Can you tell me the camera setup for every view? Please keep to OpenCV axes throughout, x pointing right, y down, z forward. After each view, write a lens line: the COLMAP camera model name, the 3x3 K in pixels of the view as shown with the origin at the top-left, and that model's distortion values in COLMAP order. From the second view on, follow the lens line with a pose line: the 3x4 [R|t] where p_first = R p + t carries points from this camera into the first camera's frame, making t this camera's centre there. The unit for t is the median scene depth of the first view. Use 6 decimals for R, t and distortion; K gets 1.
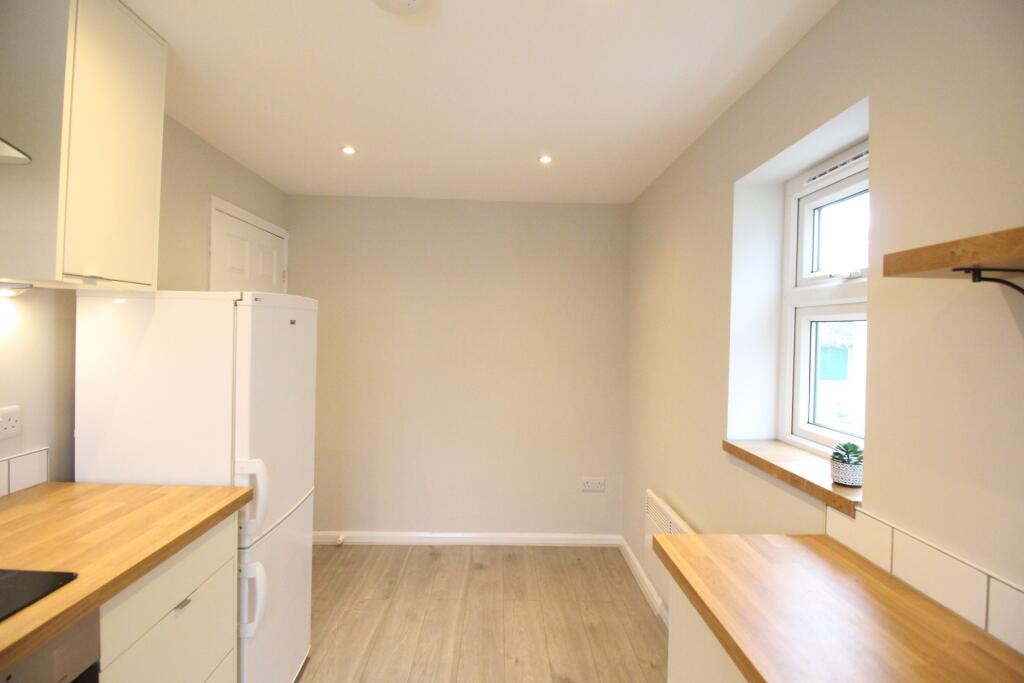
lens RADIAL K [[479.3, 0, 510.5], [0, 479.3, 331.9], [0, 0, 1]] dist [0.000745, -0.014919]
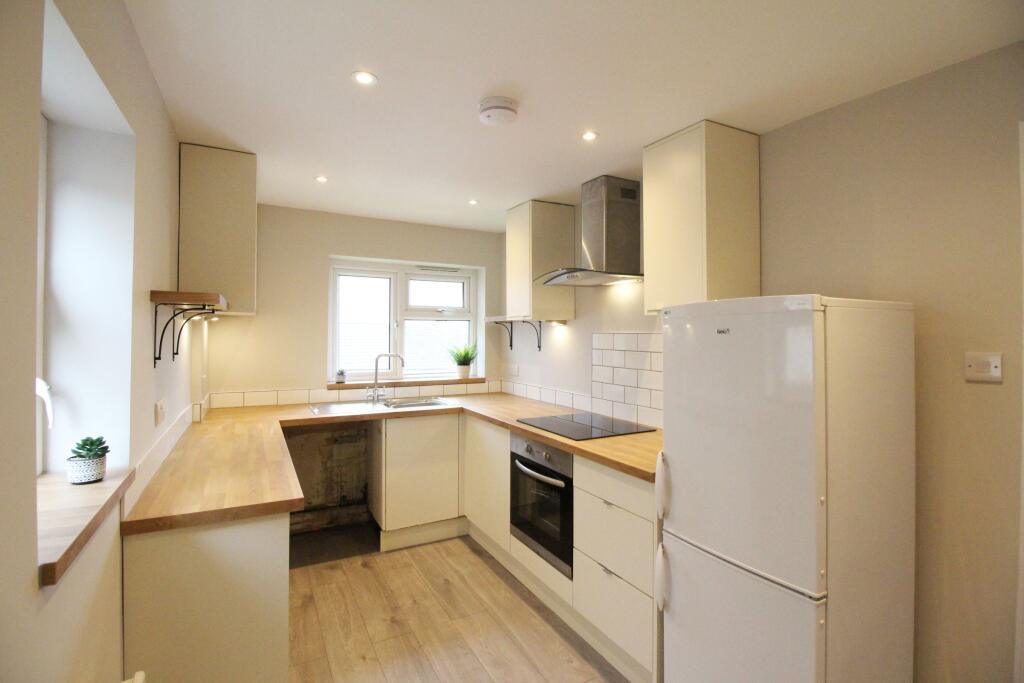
lens RADIAL K [[479.3, 0, 510.5], [0, 479.3, 331.9], [0, 0, 1]] dist [0.000745, -0.014919]
pose [[-0.890735, -0.029314, -0.453576, 0.416529], [-0.025491, 0.999569, -0.014540, 0.003287], [0.453807, -0.001389, -0.891099, 2.453631]]
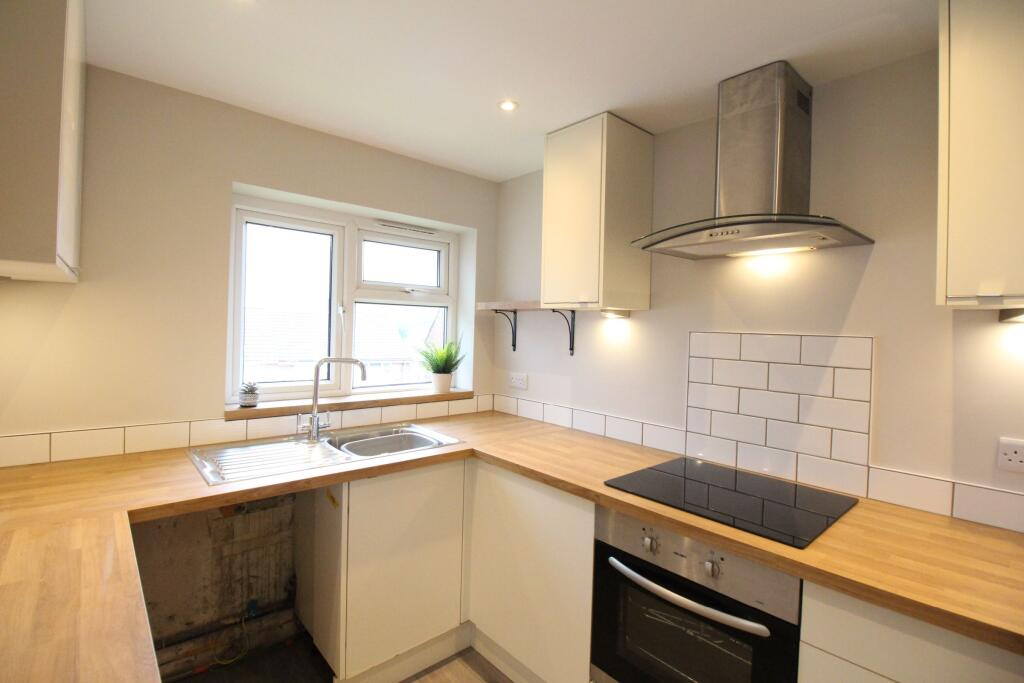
lens RADIAL K [[479.3, 0, 510.5], [0, 479.3, 331.9], [0, 0, 1]] dist [0.000745, -0.014919]
pose [[-0.766848, -0.037989, -0.640703, 0.386828], [-0.046779, 0.998900, -0.003239, -0.004932], [0.640121, 0.027487, -0.767782, 1.174556]]
